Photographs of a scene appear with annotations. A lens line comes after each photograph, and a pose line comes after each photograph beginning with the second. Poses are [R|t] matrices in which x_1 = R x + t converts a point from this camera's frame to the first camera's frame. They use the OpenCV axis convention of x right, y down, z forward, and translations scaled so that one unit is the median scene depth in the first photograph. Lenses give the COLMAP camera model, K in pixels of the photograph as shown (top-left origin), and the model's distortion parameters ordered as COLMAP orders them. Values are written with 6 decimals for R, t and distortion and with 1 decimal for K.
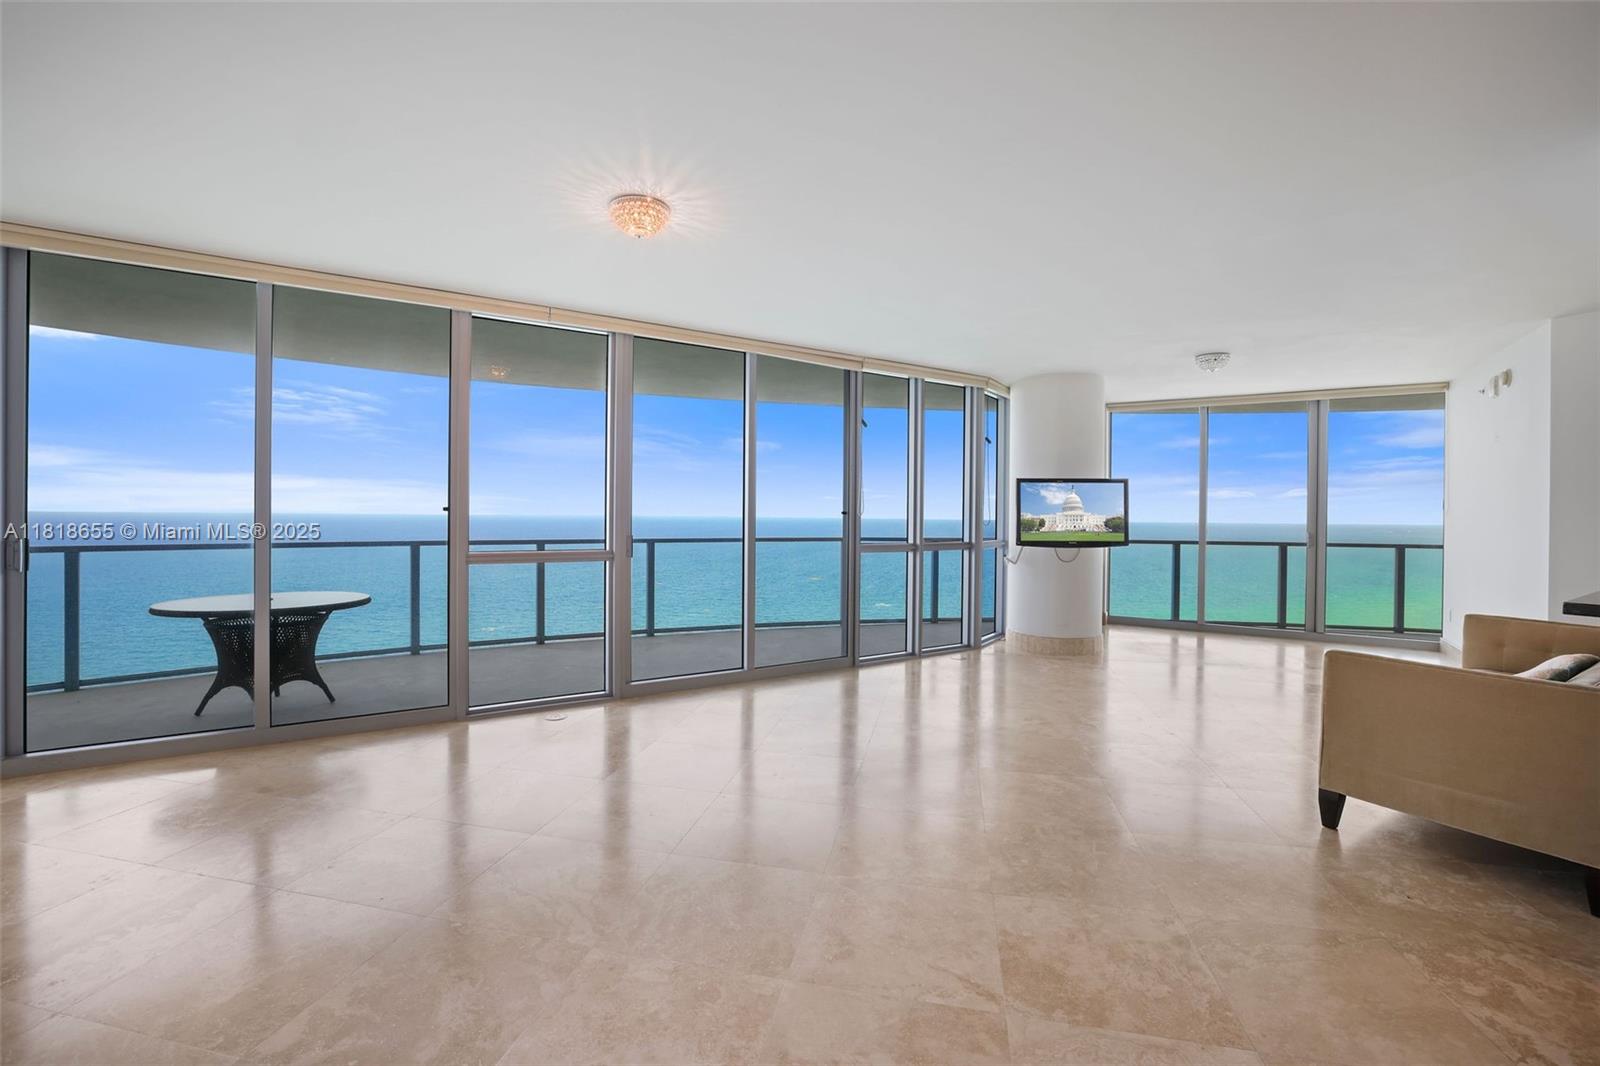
lens RADIAL K [[700.0, 0, 808.7], [0, 700.0, 520.3], [0, 0, 1]] dist [-0.036946, 0.009443]
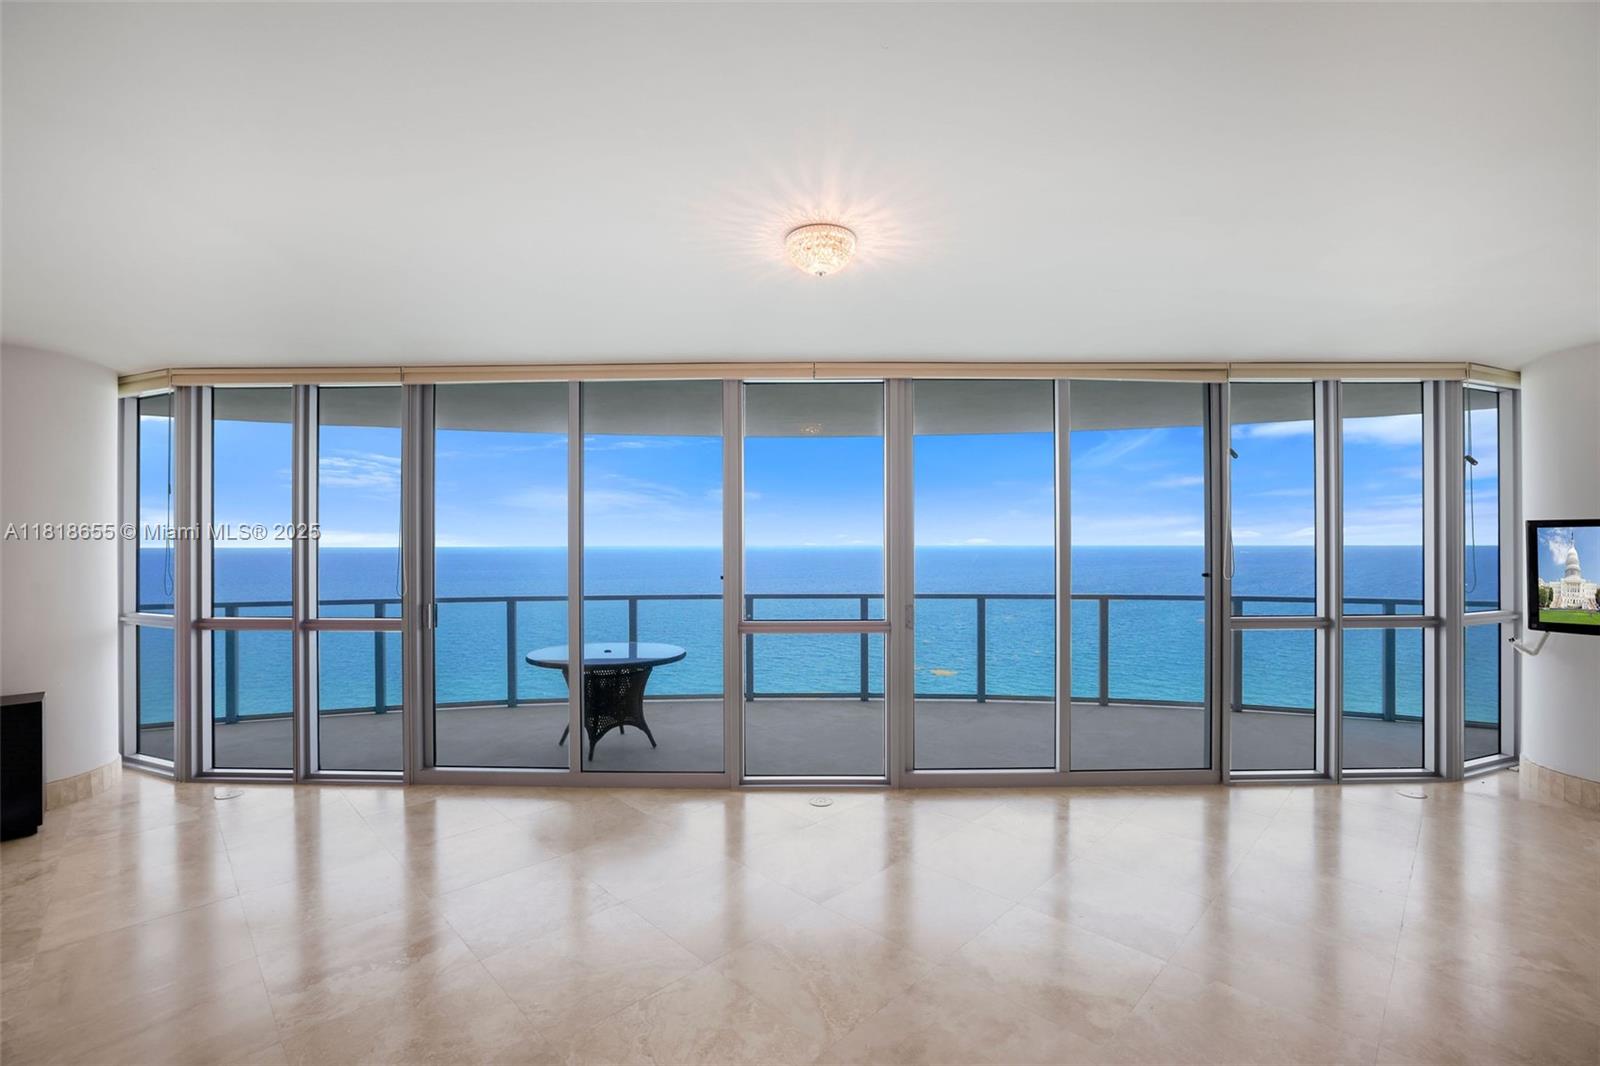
lens RADIAL K [[700.0, 0, 794.7], [0, 700.0, 540.2], [0, 0, 1]] dist [-0.036946, 0.009443]
pose [[0.832389, -0.013637, -0.554024, 0.094116], [0.006179, 0.999863, -0.015326, -0.038592], [0.554157, 0.009334, 0.832360, 0.145962]]
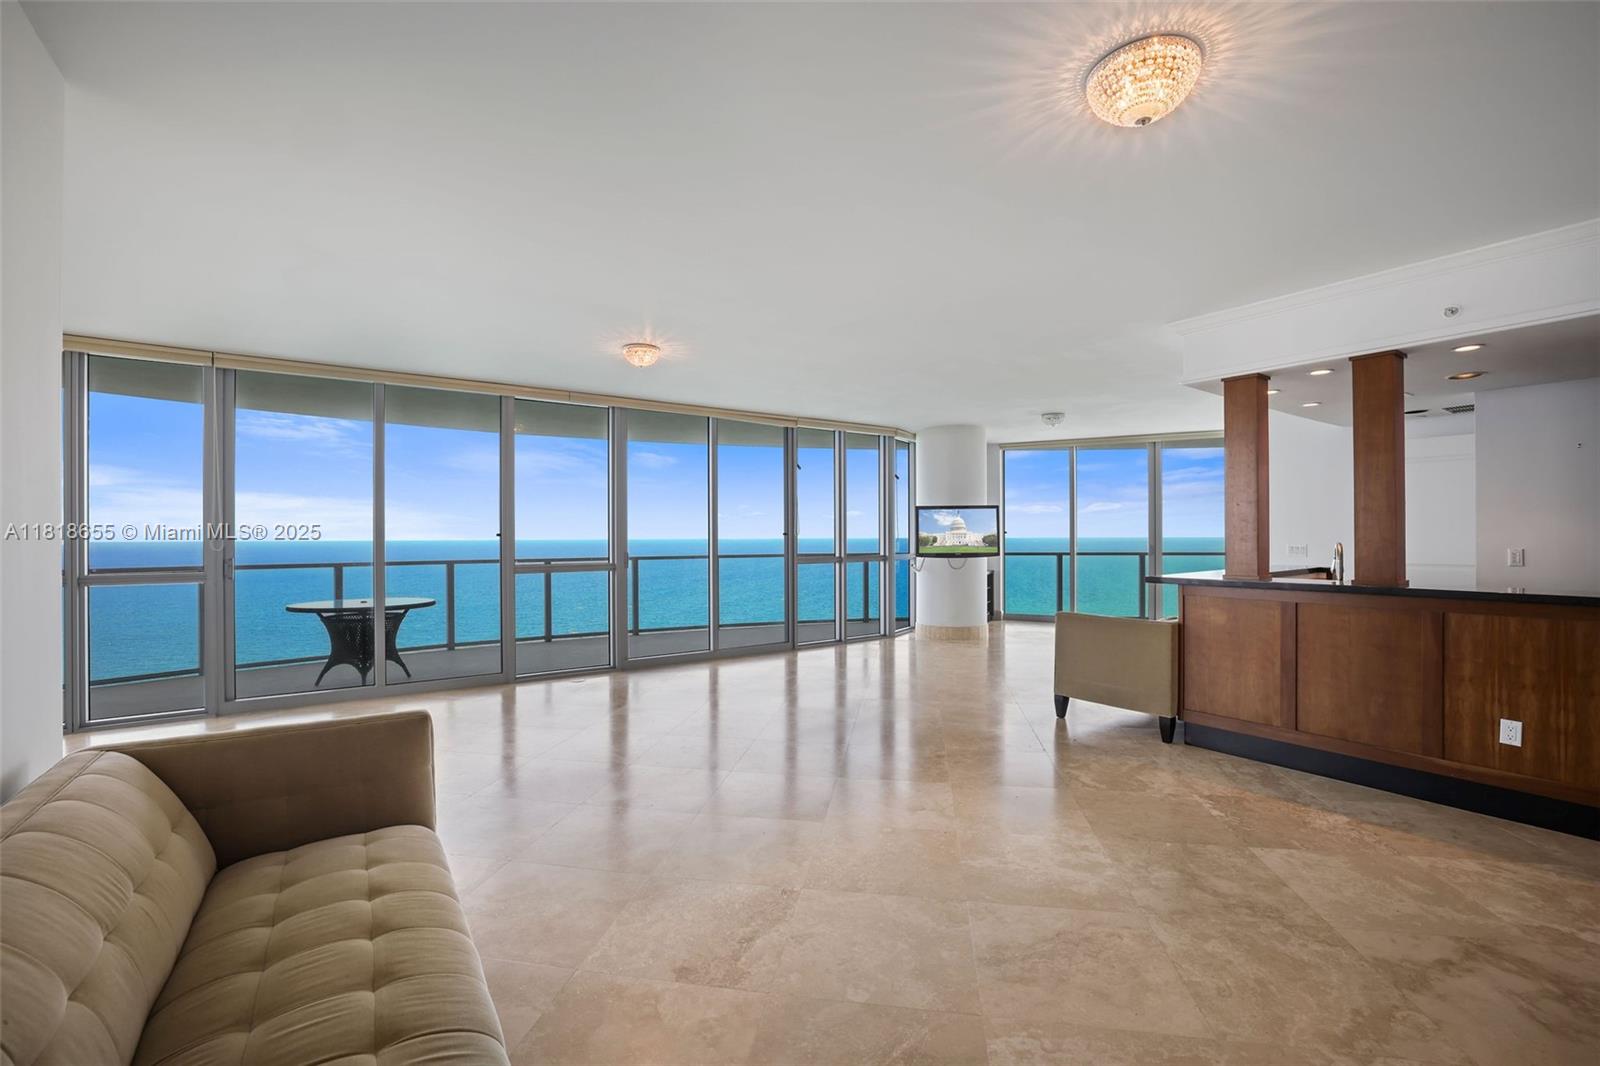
lens RADIAL K [[700.0, 0, 812.4], [0, 700.0, 536.5], [0, 0, 1]] dist [-0.036946, 0.009443]
pose [[0.998596, -0.013450, 0.051237, 0.033962], [0.013730, 0.999893, -0.005100, 0.001624], [-0.051163, 0.005796, 0.998673, -0.327022]]
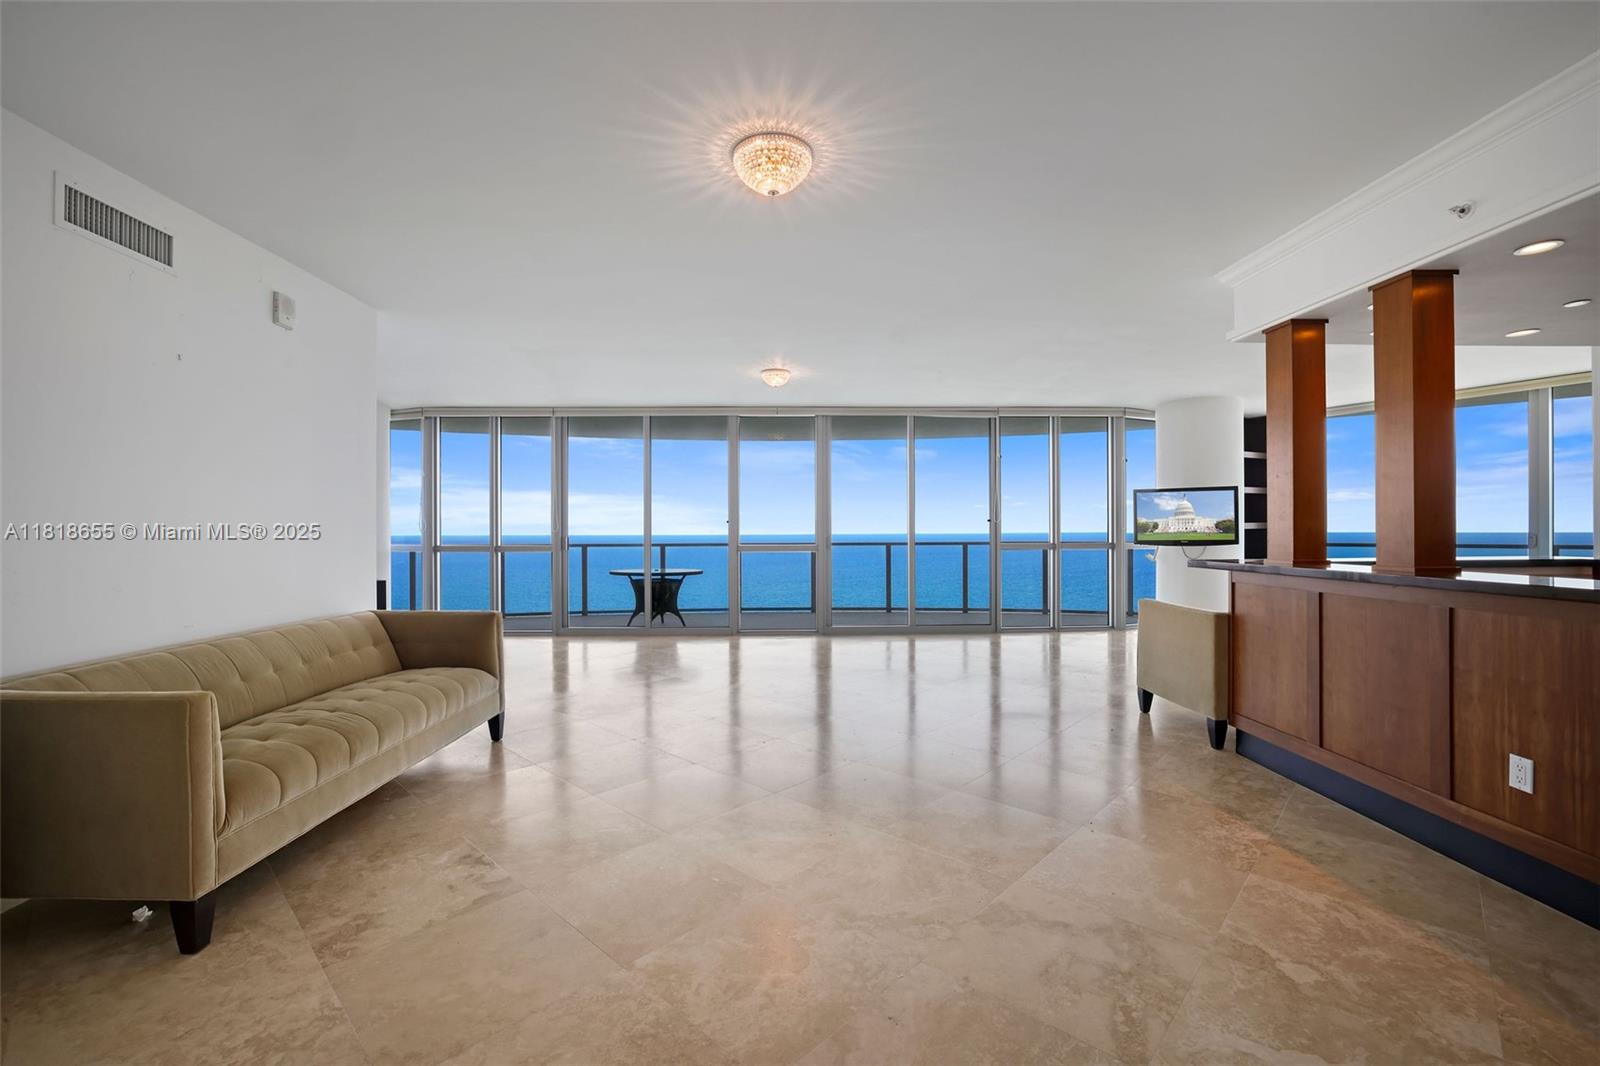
lens RADIAL K [[700.0, 0, 795.4], [0, 700.0, 537.0], [0, 0, 1]] dist [-0.036946, 0.009443]
pose [[0.853860, -0.008156, -0.520439, 0.438849], [0.008668, 0.999961, -0.001449, 0.020364], [0.520431, -0.003274, 0.853898, -0.370592]]
